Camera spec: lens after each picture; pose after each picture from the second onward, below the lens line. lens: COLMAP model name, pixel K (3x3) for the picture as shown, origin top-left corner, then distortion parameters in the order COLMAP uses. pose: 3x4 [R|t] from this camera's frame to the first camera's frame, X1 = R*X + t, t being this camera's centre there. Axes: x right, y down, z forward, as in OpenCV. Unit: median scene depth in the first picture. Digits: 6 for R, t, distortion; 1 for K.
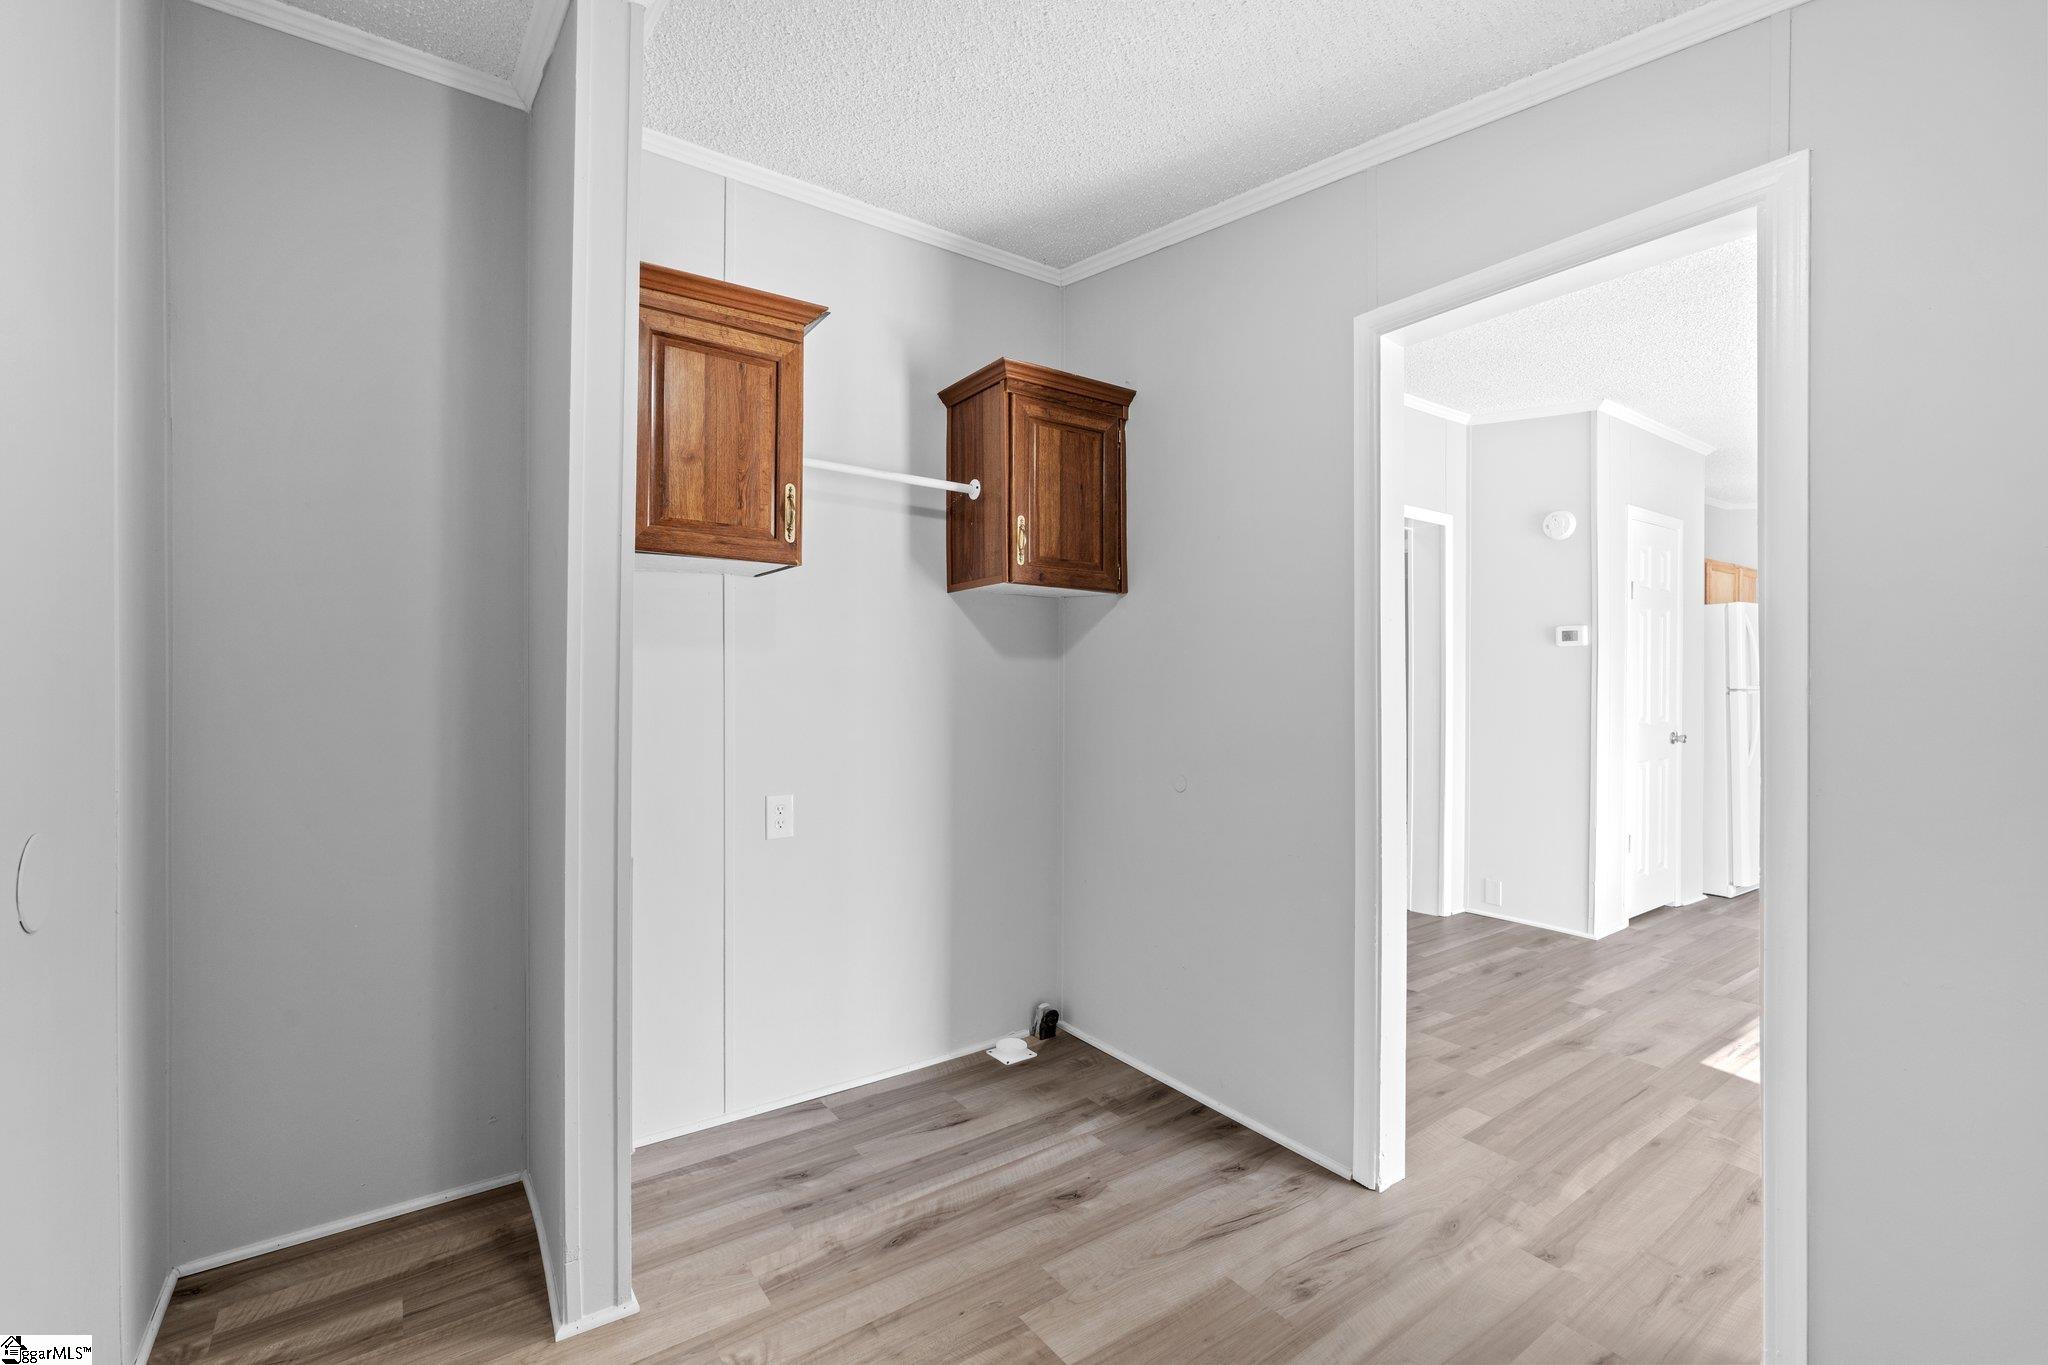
lens RADIAL K [[879.8, 0, 1046.2], [0, 879.8, 676.9], [0, 0, 1]] dist [0.000035, -0.000034]
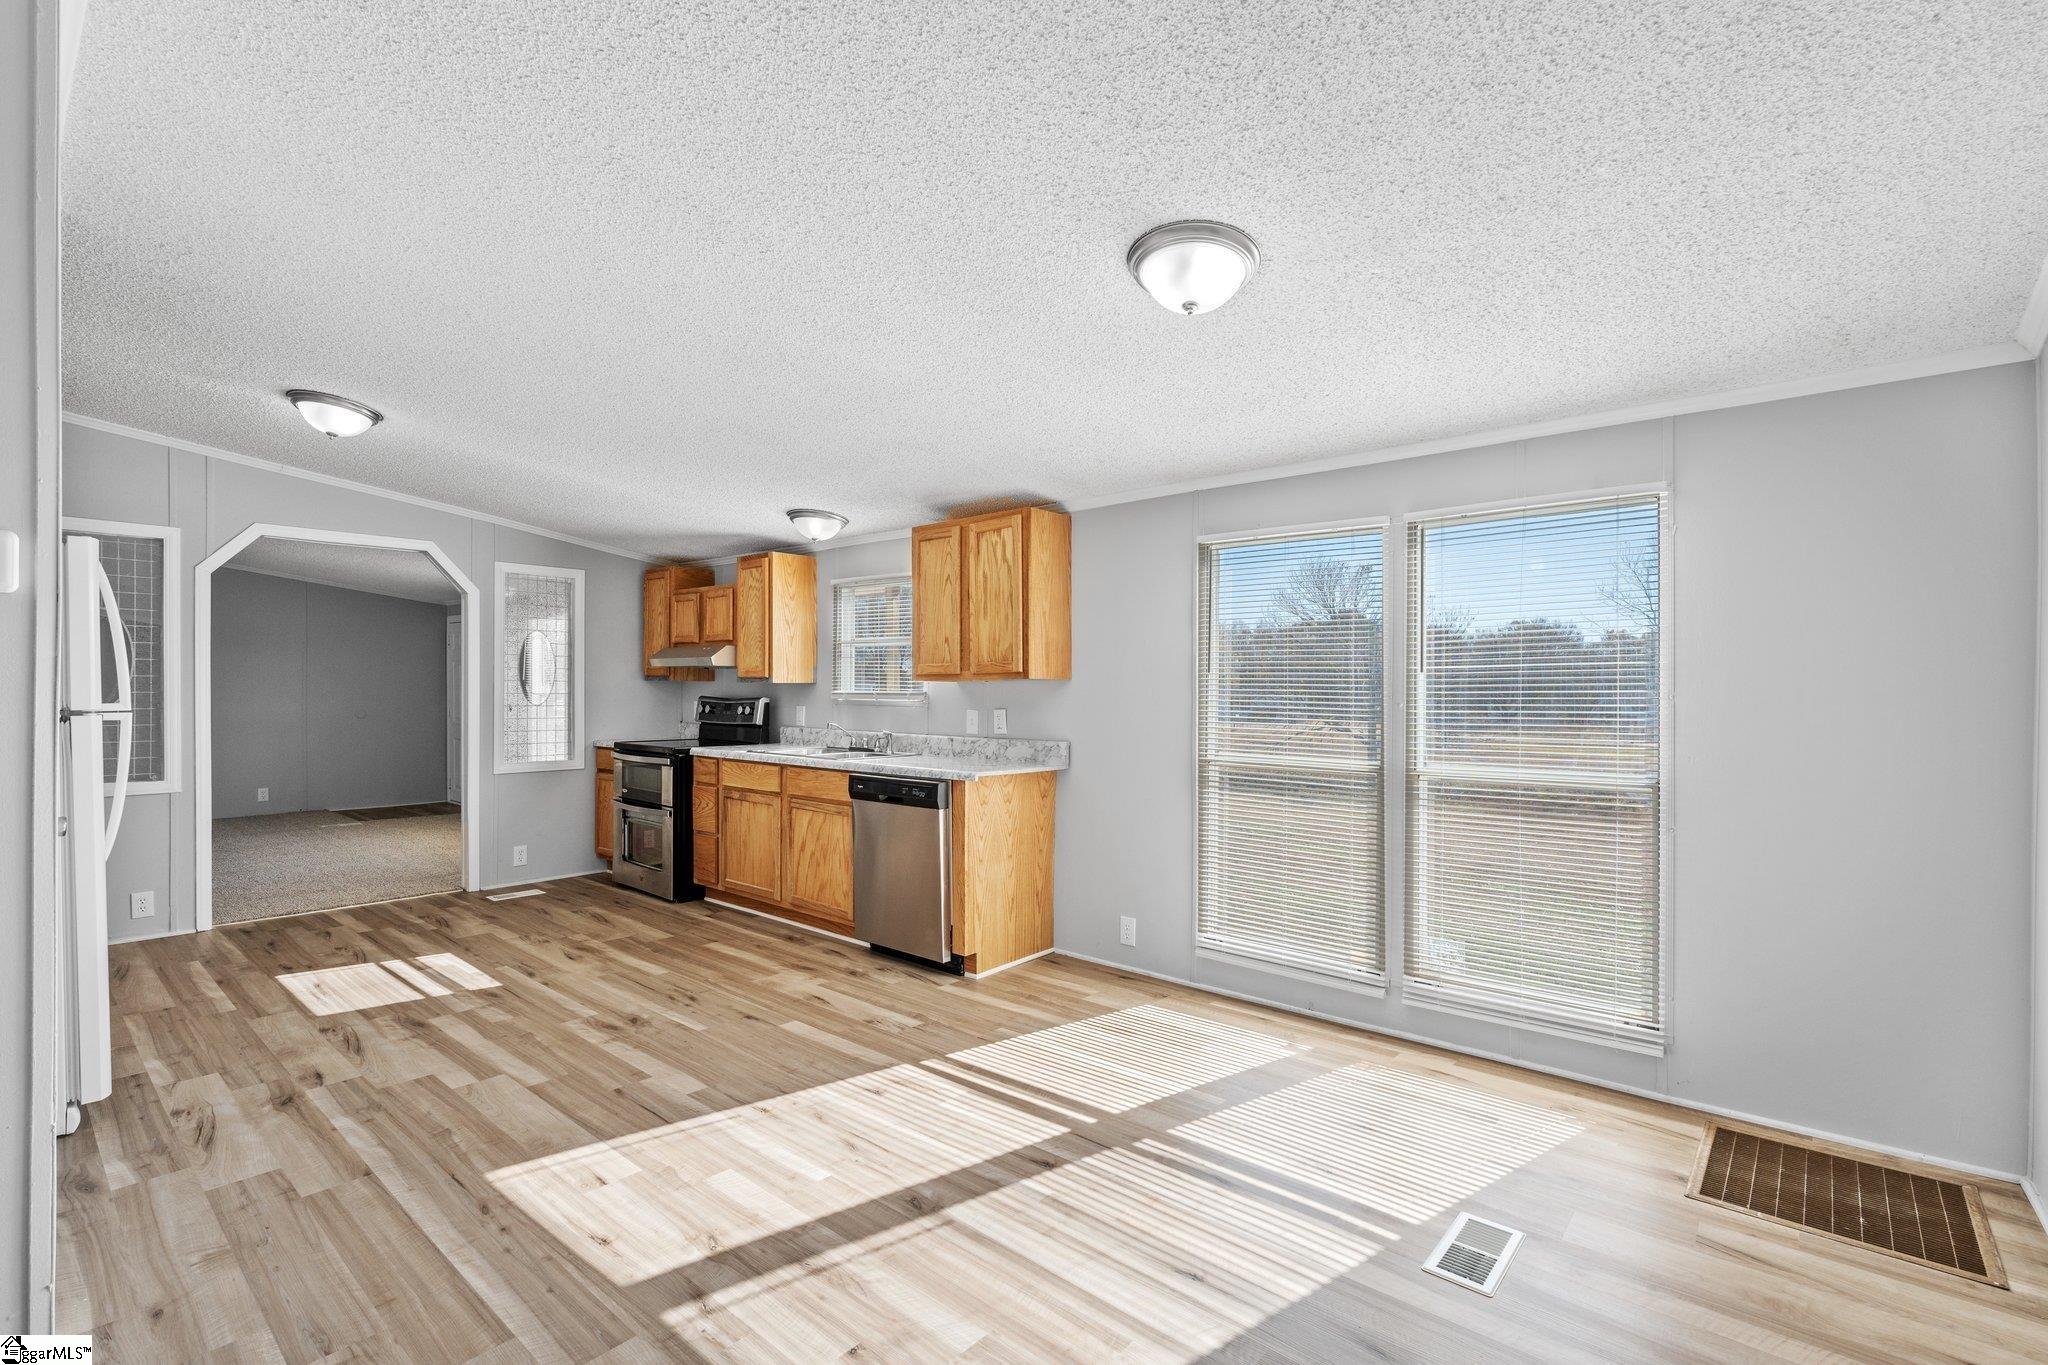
lens RADIAL K [[911.0, 0, 1025.1], [0, 911.0, 691.7], [0, 0, 1]] dist [0.000758, -0.000638]
pose [[-0.218211, 0.000122, 0.975902, 0.195041], [-0.004763, 0.999988, -0.001190, 0.001242], [-0.975890, -0.004907, -0.218208, 0.711214]]
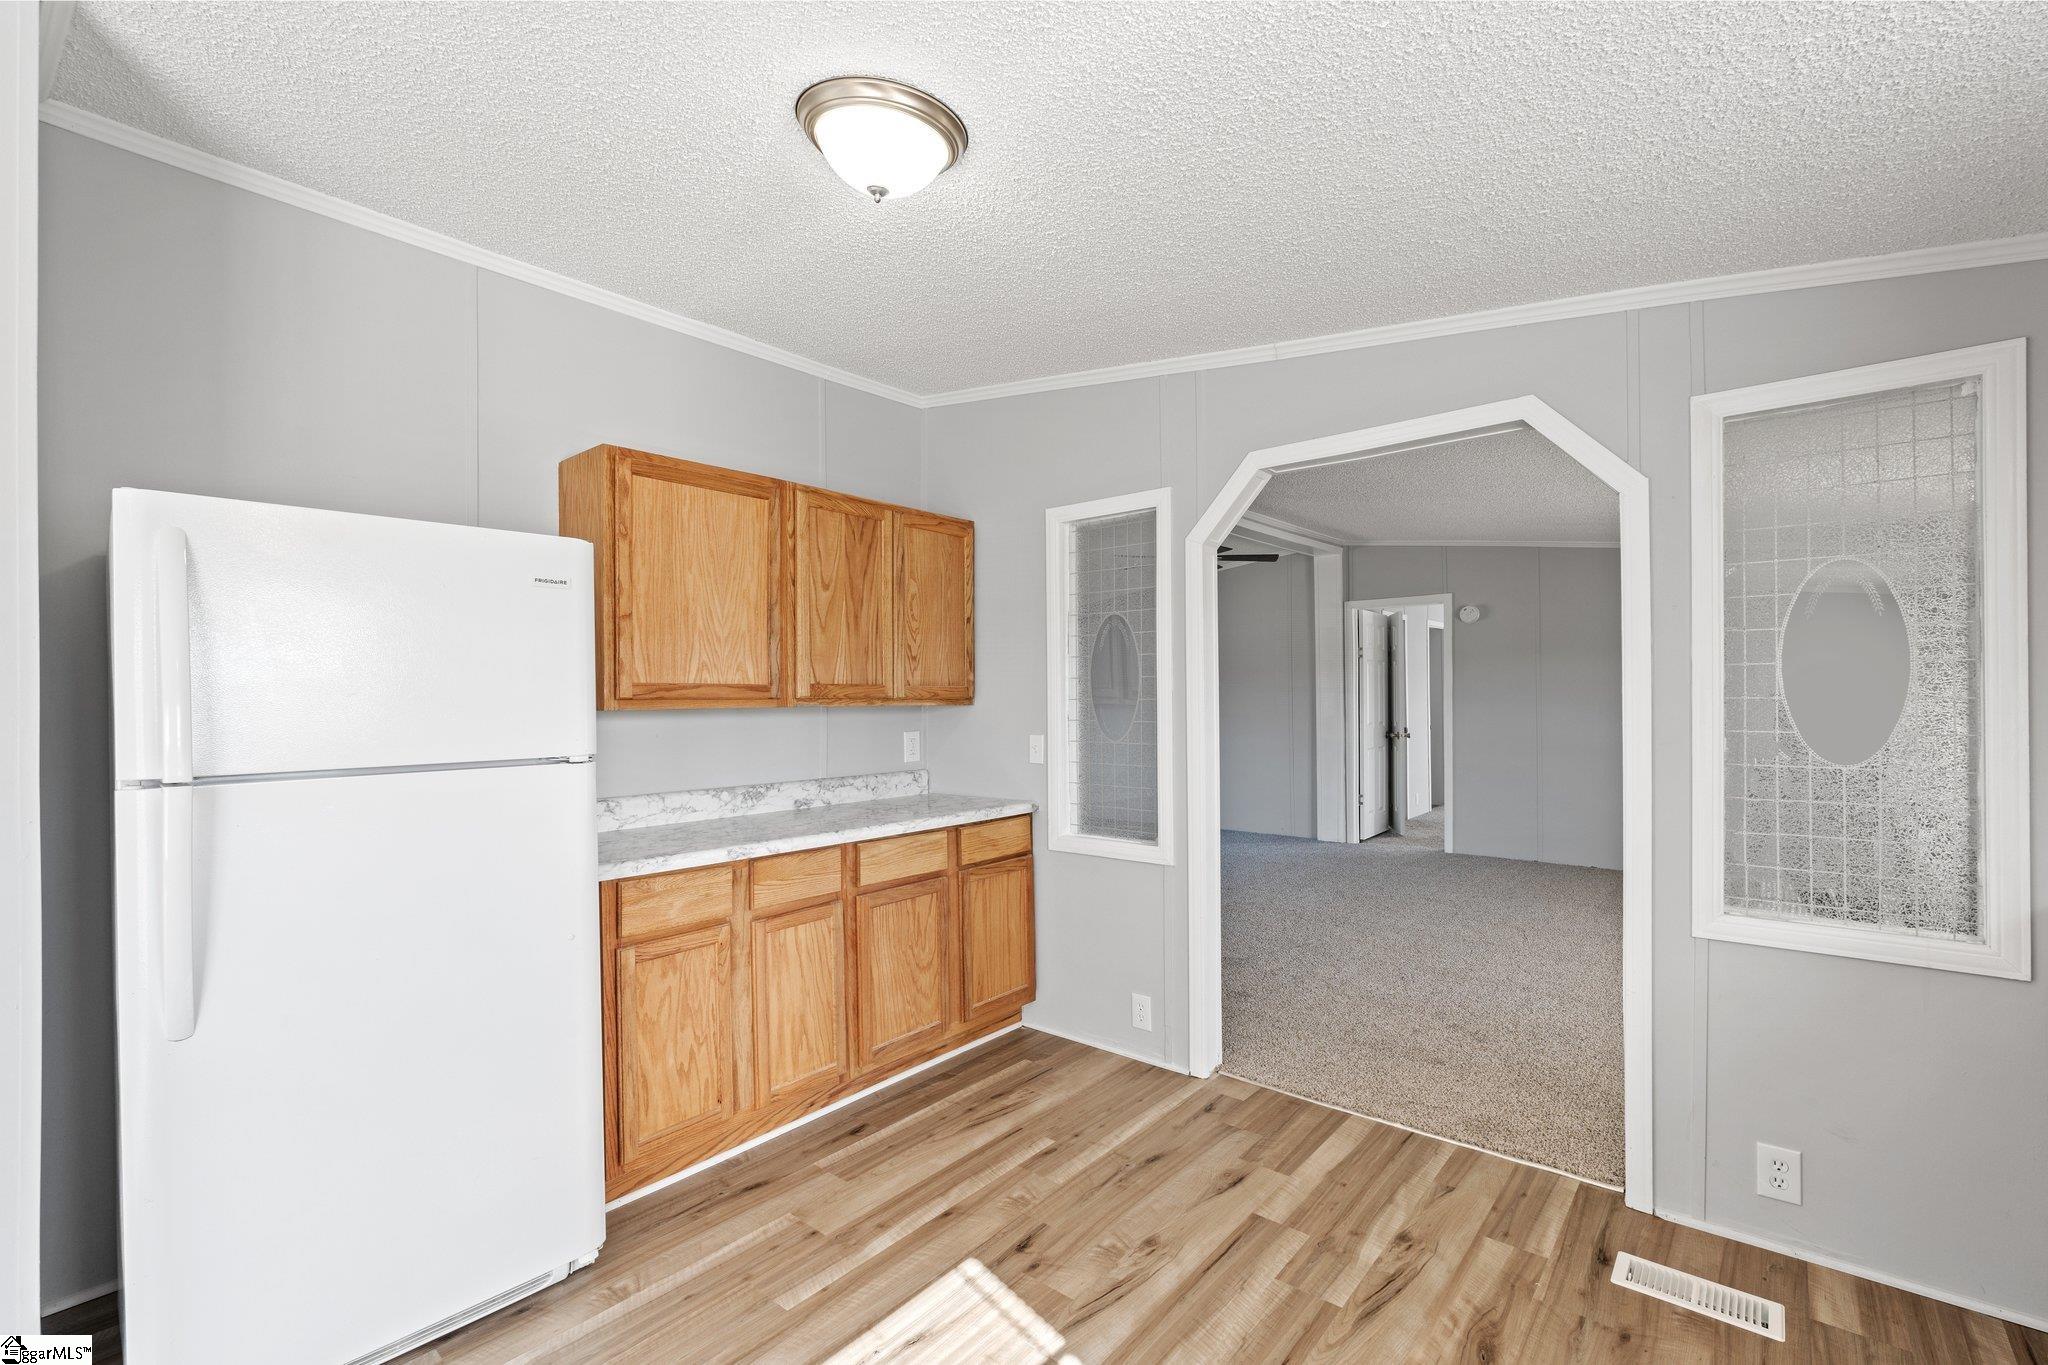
lens RADIAL K [[883.3, 0, 998.6], [0, 883.3, 695.1], [0, 0, 1]] dist [-0.002612, -0.000179]
pose [[0.976861, -0.003978, 0.213839, 1.207626], [0.004659, 0.999986, -0.002680, -0.016908], [-0.213825, 0.003615, 0.976865, 0.771362]]
